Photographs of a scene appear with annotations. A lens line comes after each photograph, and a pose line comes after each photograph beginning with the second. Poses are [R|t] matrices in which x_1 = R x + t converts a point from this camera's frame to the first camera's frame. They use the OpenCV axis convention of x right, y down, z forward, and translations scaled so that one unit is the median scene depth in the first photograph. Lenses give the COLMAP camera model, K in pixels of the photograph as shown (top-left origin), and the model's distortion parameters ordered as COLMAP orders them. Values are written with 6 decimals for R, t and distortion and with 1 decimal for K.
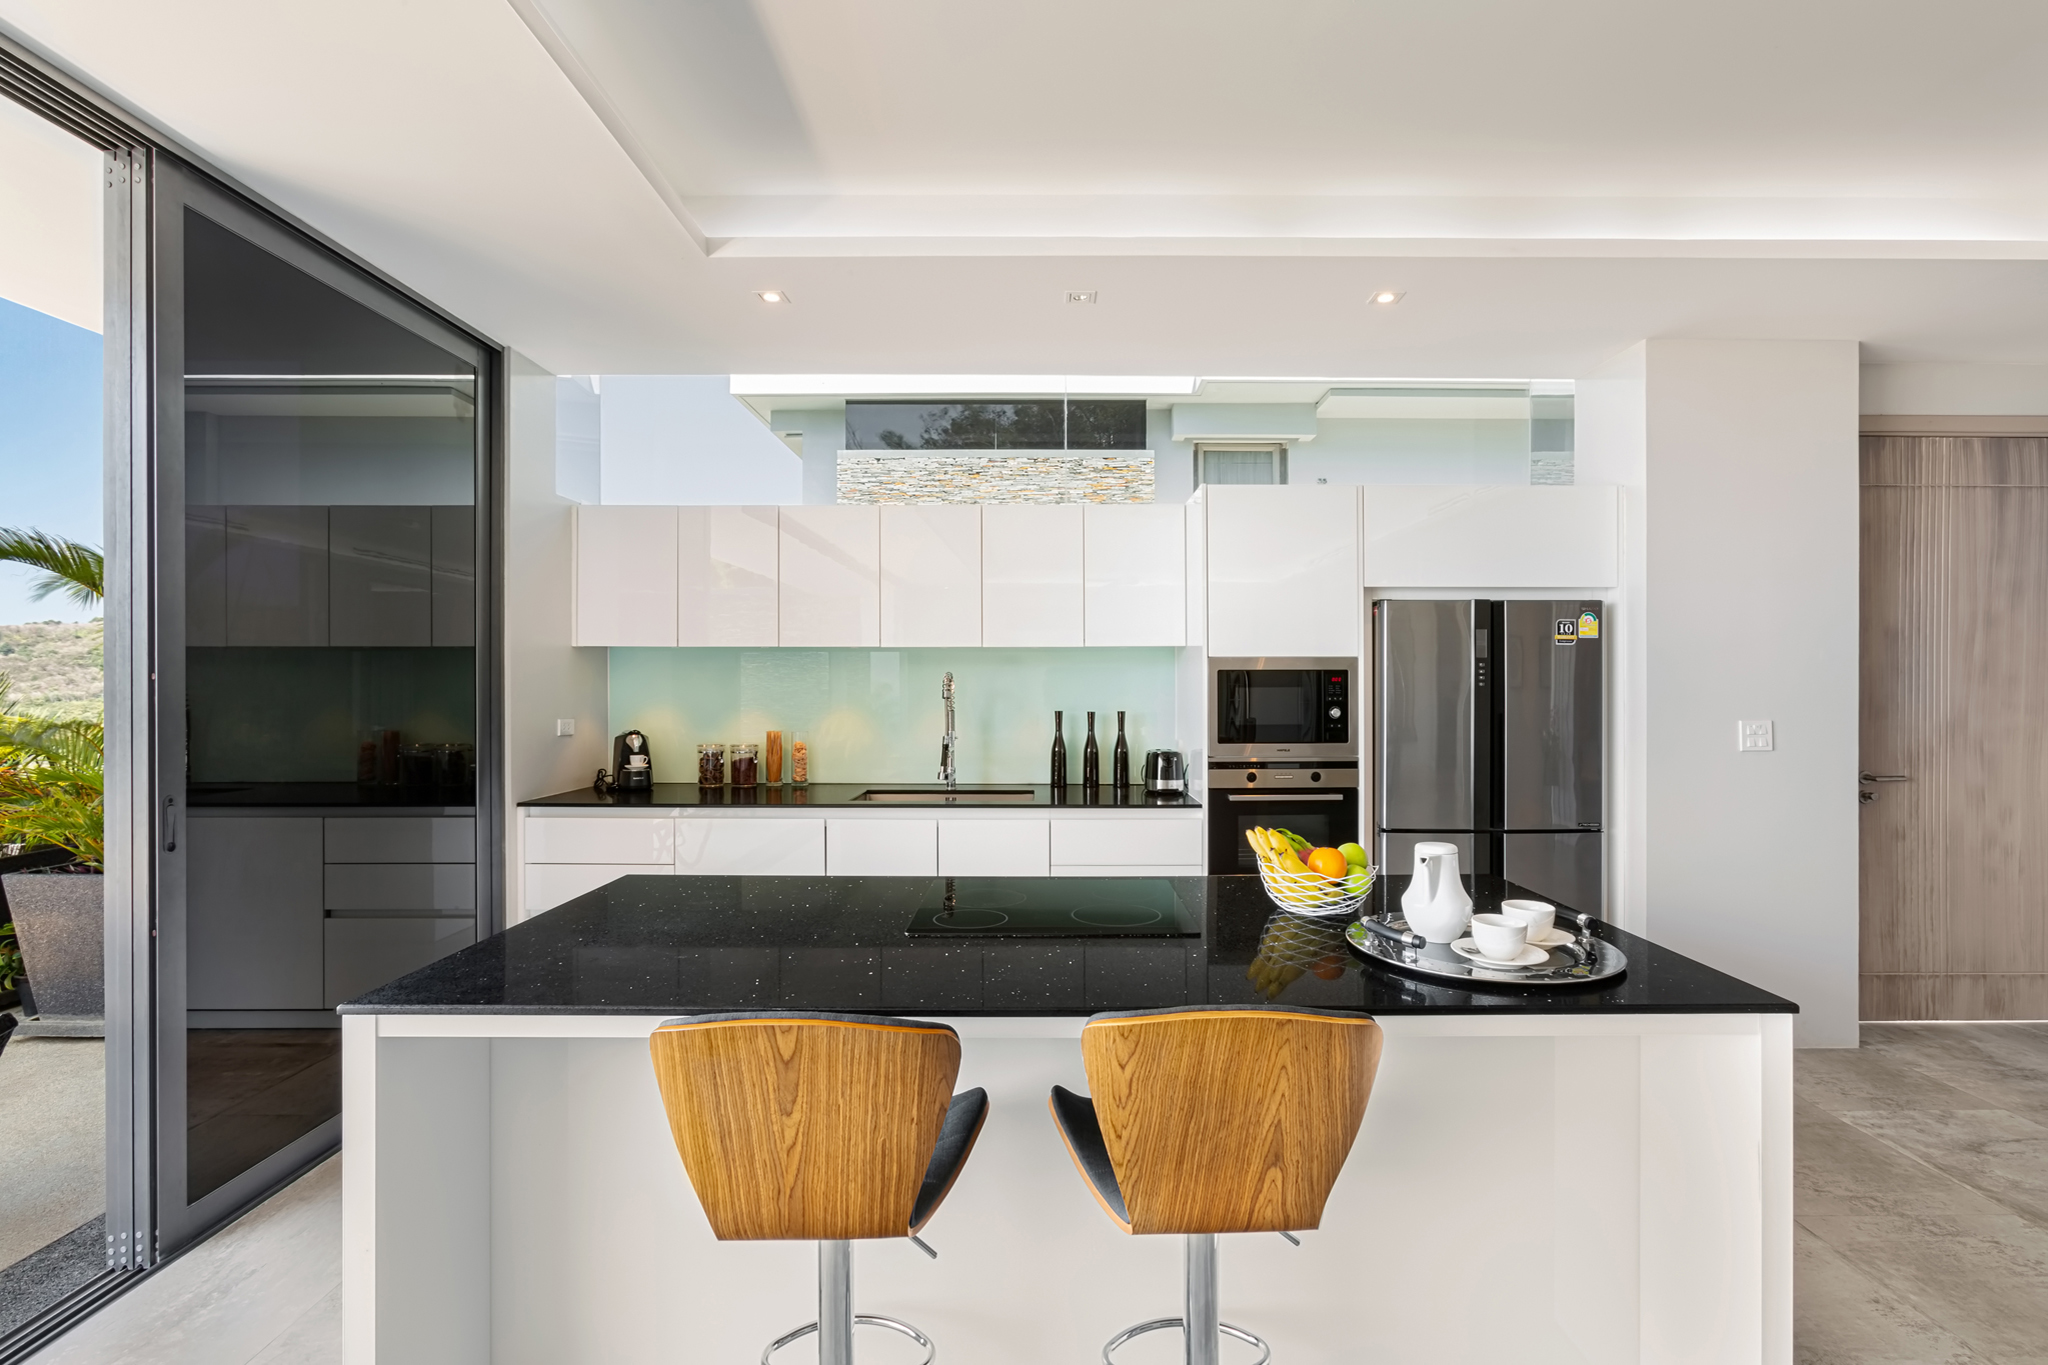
lens RADIAL K [[949.2, 0, 1029.0], [0, 949.2, 597.3], [0, 0, 1]] dist [0.001709, 0.000557]
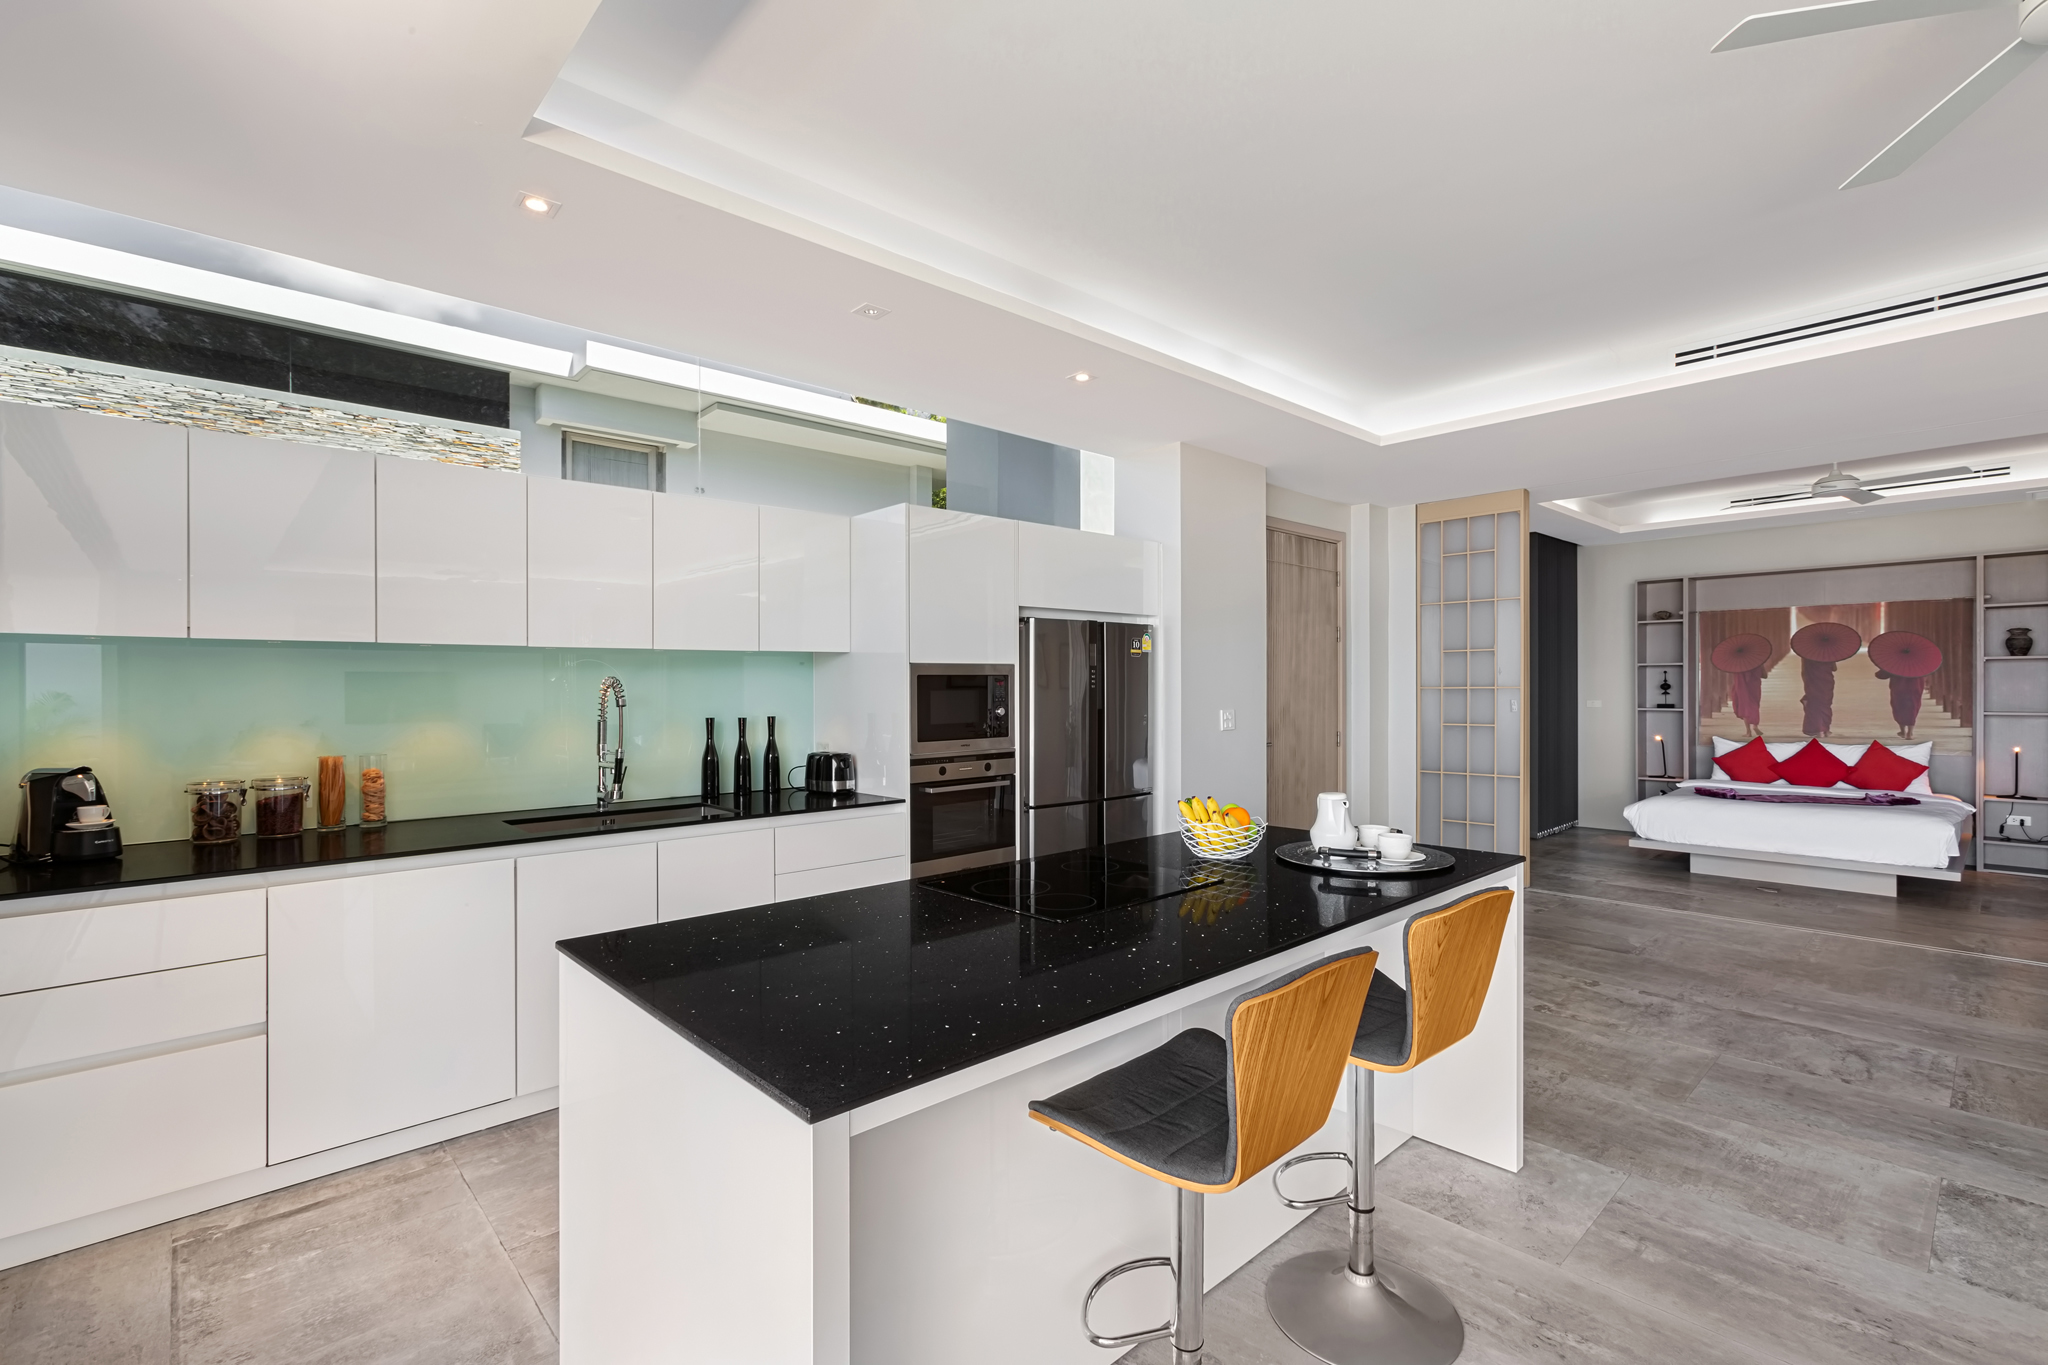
lens RADIAL K [[911.9, 0, 1030.9], [0, 911.9, 662.5], [0, 0, 1]] dist [-0.018573, 0.014270]
pose [[0.736668, 0.012434, 0.676140, -0.374261], [-0.053135, 0.997804, 0.039543, 0.013443], [-0.674163, -0.065057, 0.735711, 0.138088]]
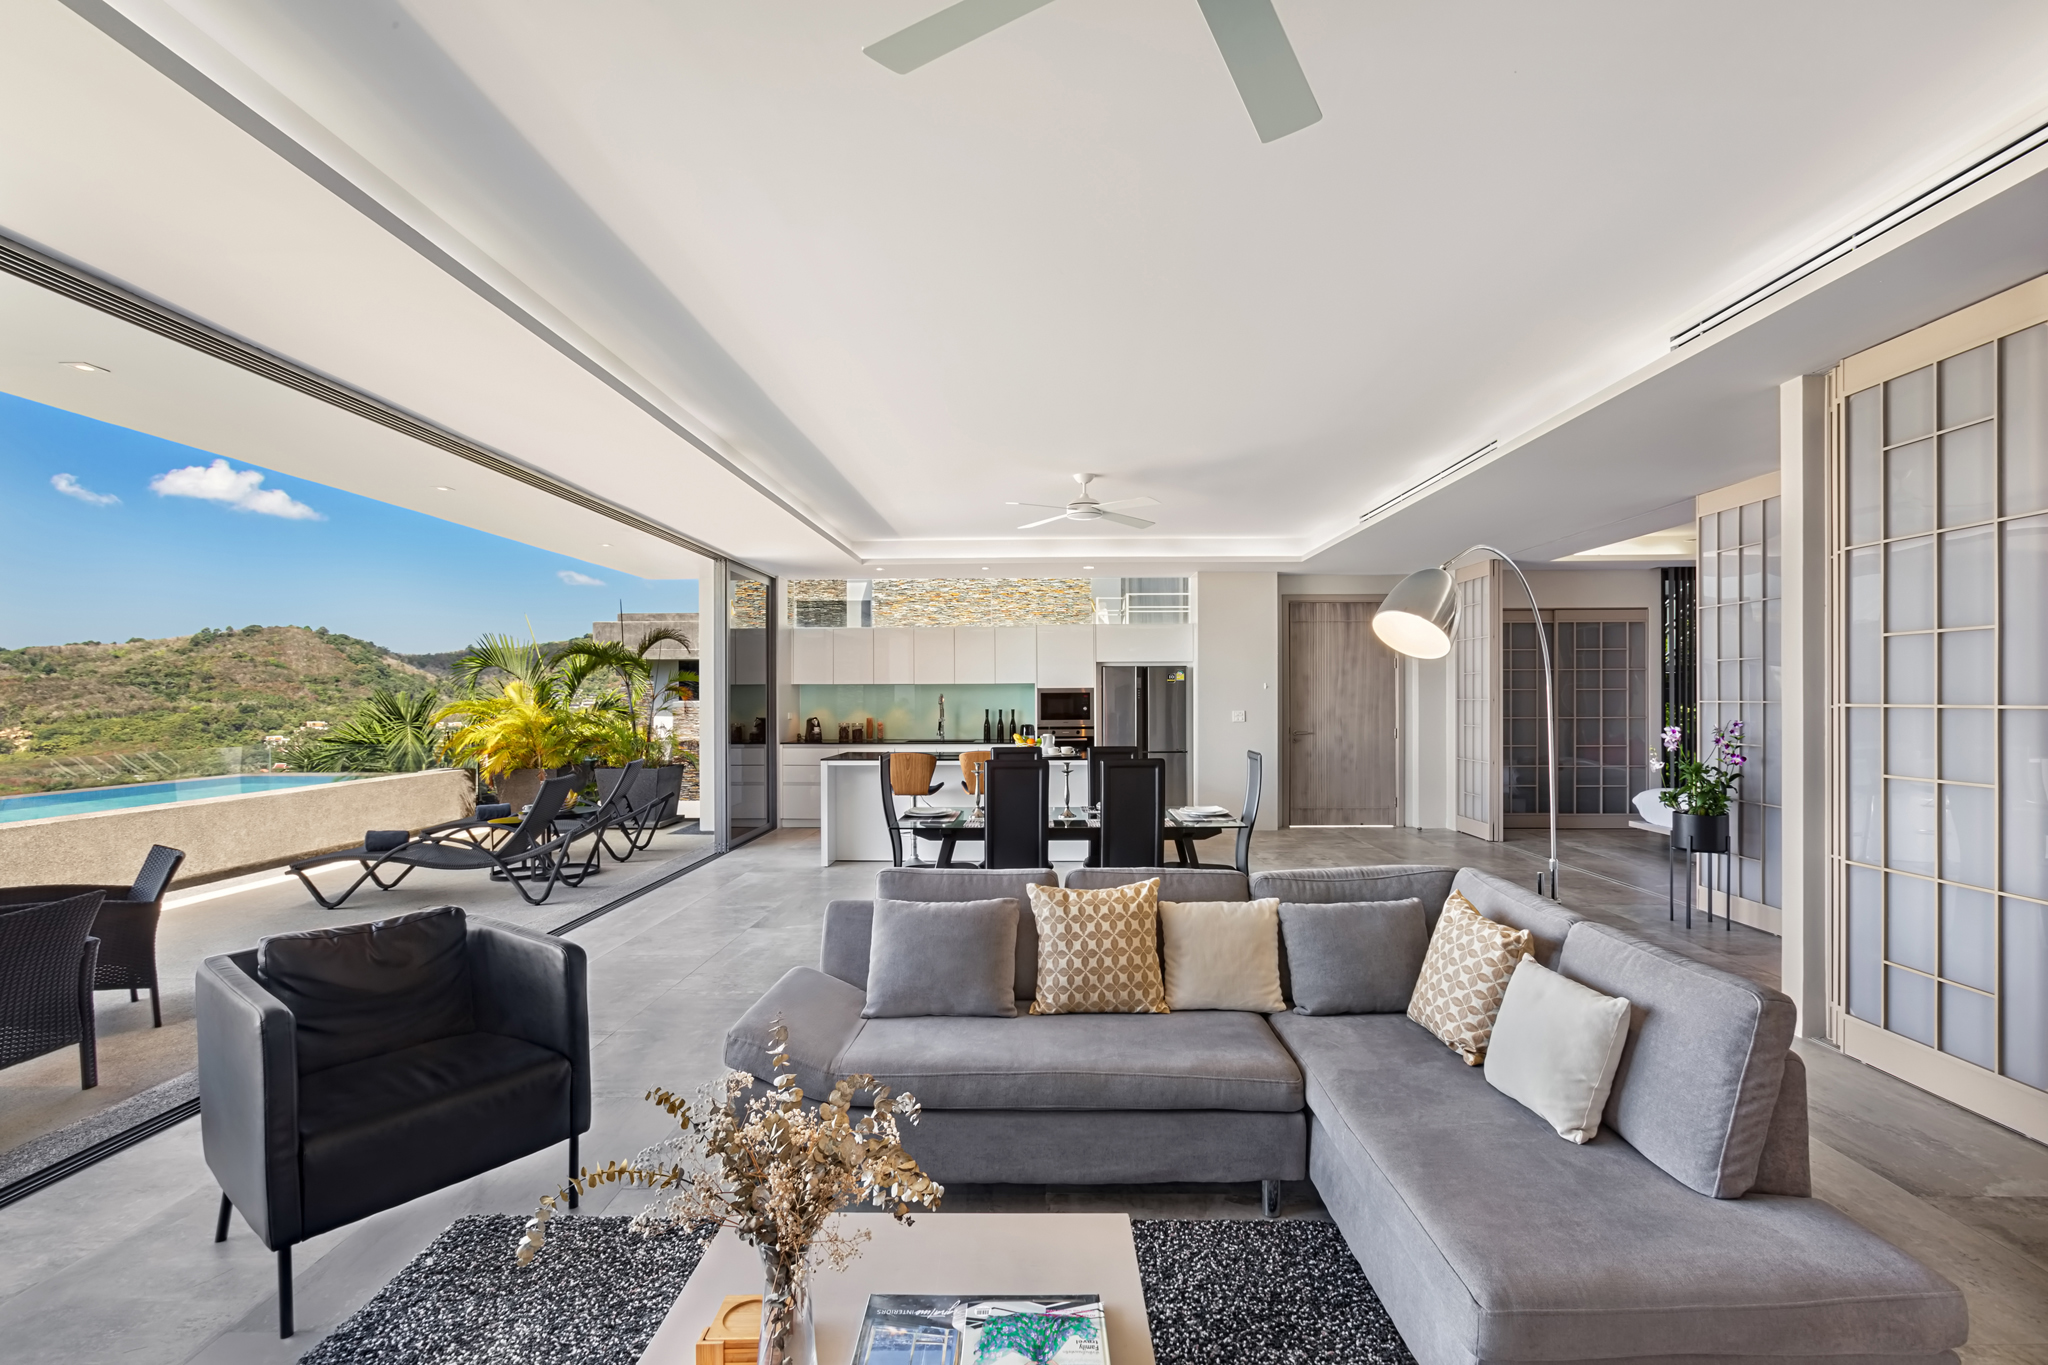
lens RADIAL K [[922.4, 0, 1053.2], [0, 922.4, 701.3], [0, 0, 1]] dist [-0.013109, 0.000287]
pose [[0.999838, -0.002519, 0.017840, 0.168964], [0.000856, 0.995702, 0.092615, -0.127151], [-0.017997, -0.092585, 0.995542, -1.451090]]
